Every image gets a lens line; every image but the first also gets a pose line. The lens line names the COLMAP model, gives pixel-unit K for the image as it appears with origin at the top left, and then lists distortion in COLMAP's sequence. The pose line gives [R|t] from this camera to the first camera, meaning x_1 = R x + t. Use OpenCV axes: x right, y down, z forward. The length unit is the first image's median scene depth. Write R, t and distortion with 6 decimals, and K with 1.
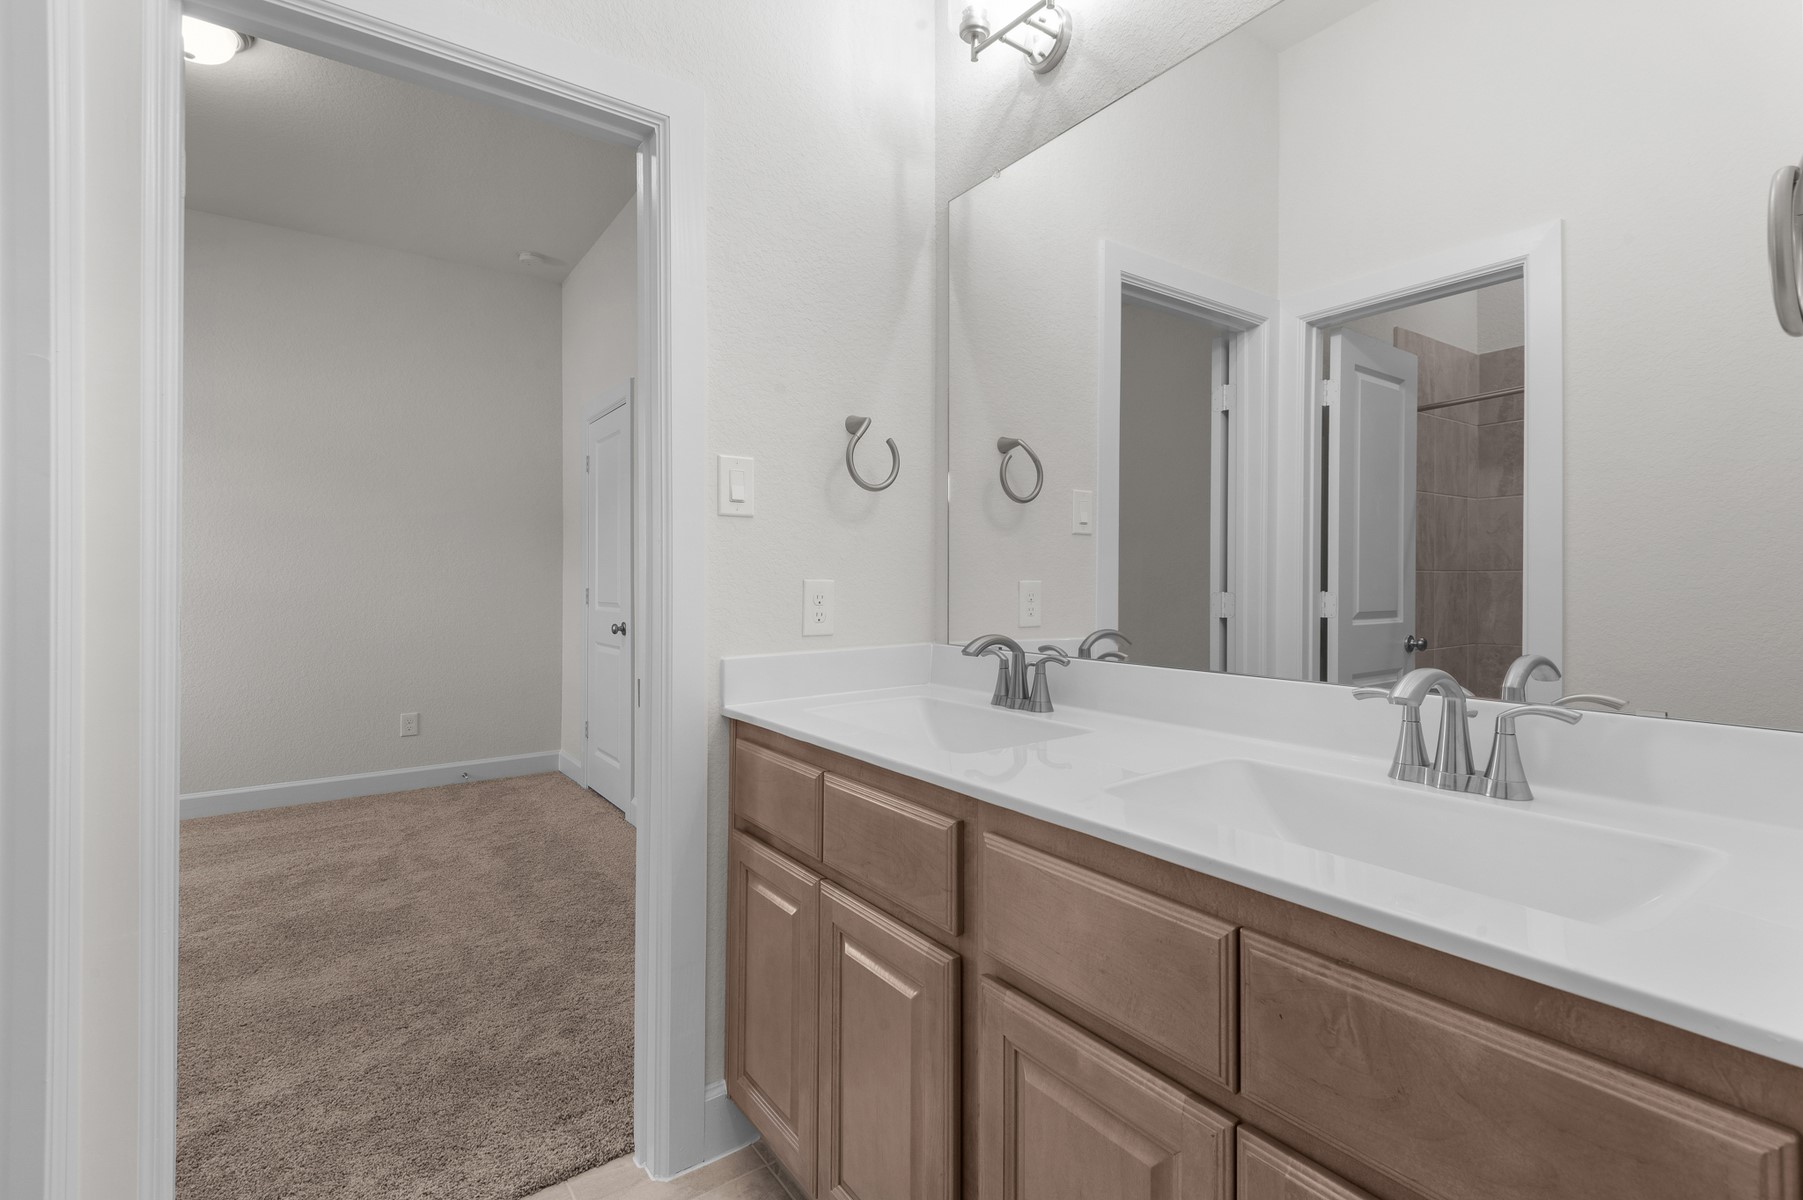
lens RADIAL K [[816.0, 0, 897.1], [0, 816.0, 581.5], [0, 0, 1]] dist [0.030064, 0.000010]
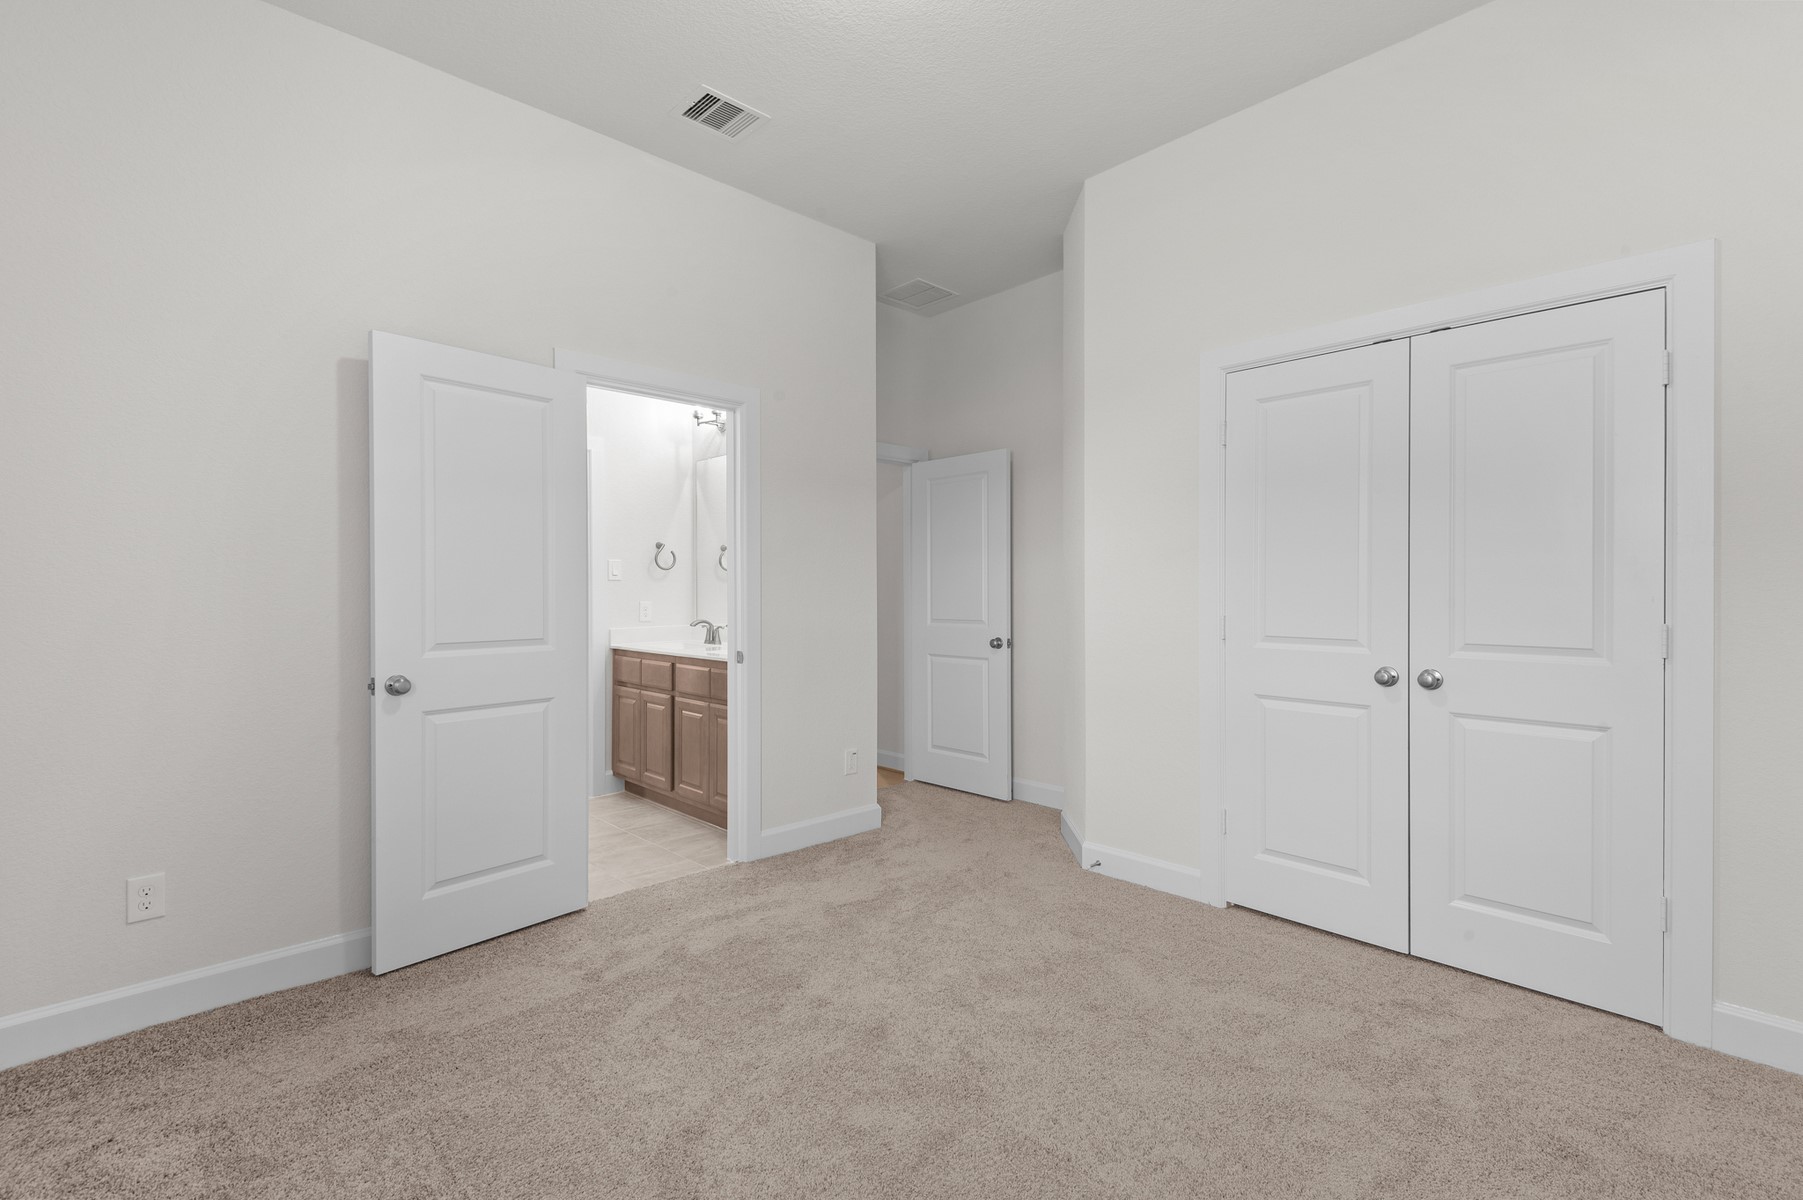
lens RADIAL K [[776.9, 0, 901.5], [0, 776.9, 600.0], [0, 0, 1]] dist [0.000141, -0.000022]
pose [[0.987396, -0.004021, 0.158217, 0.390874], [0.002829, 0.999966, 0.007758, -0.028955], [-0.158242, -0.007213, 0.987374, -1.980418]]
